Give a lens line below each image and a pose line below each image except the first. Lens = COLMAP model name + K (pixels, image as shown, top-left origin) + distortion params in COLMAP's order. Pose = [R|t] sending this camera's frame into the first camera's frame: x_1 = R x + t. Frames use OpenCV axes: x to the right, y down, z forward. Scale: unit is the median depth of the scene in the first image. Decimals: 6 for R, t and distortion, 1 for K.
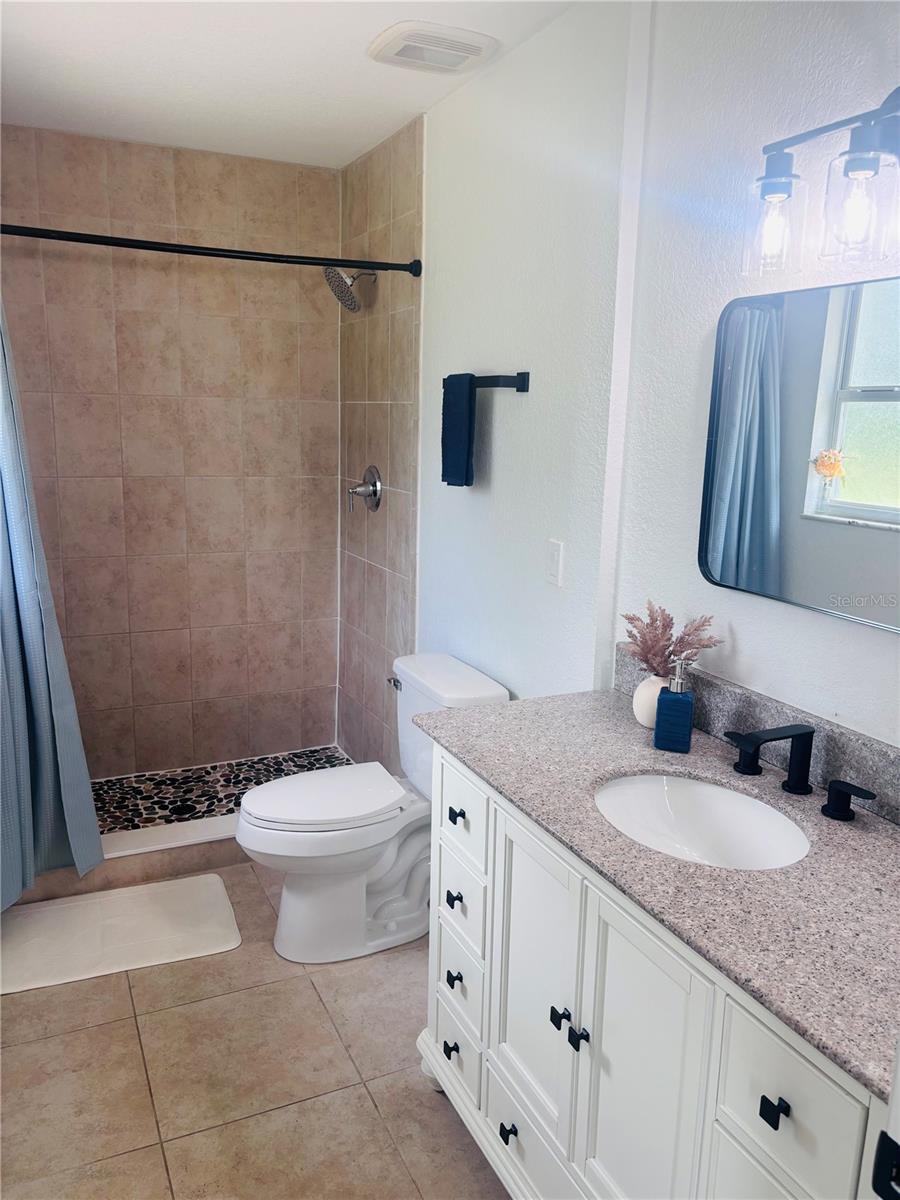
lens RADIAL K [[917.7, 0, 450.0], [0, 917.7, 600.0], [0, 0, 1]] dist [0.002638, -0.002410]
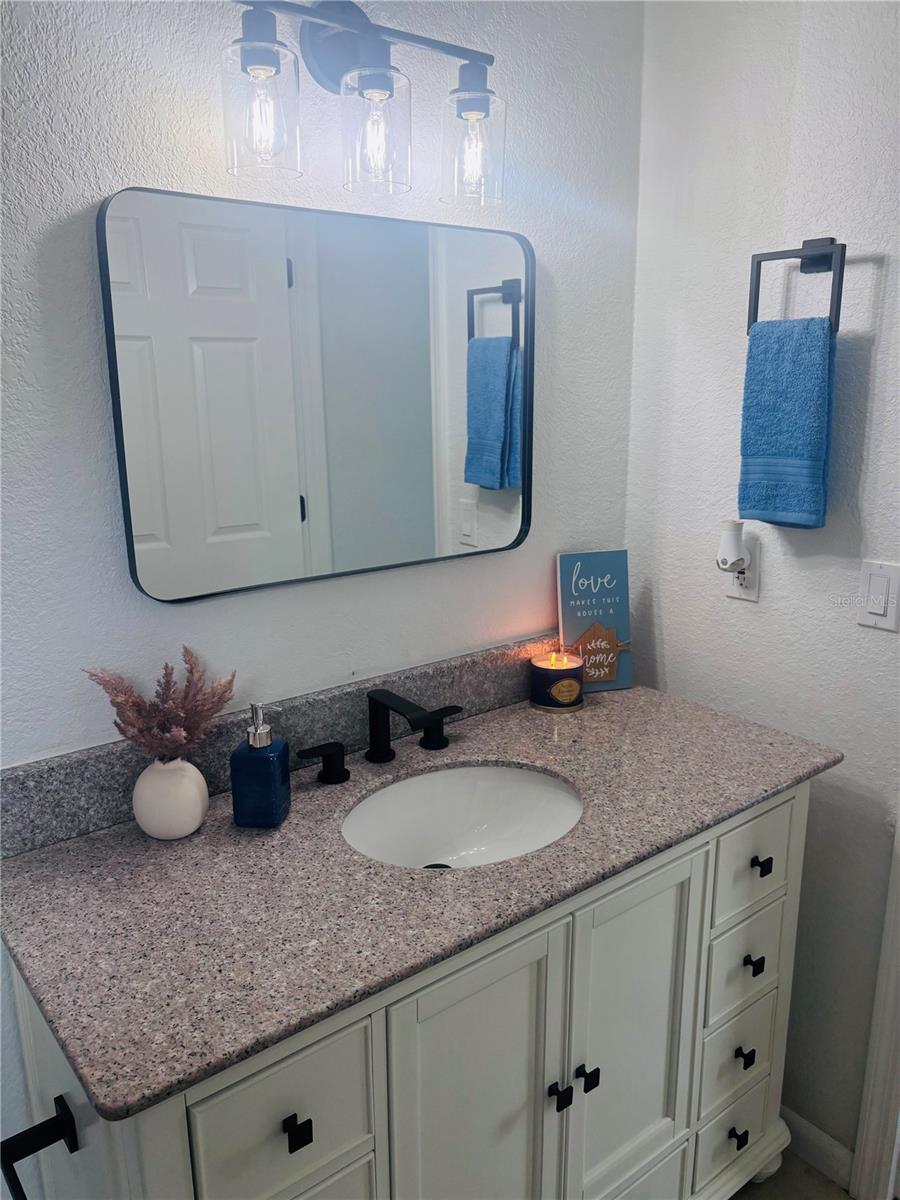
lens RADIAL K [[917.7, 0, 450.0], [0, 917.7, 600.0], [0, 0, 1]] dist [0.002638, -0.002410]
pose [[-0.220759, -0.270946, 0.936939, -0.508391], [0.198322, 0.928100, 0.315118, -0.241161], [-0.954952, 0.255380, -0.151152, 1.062330]]
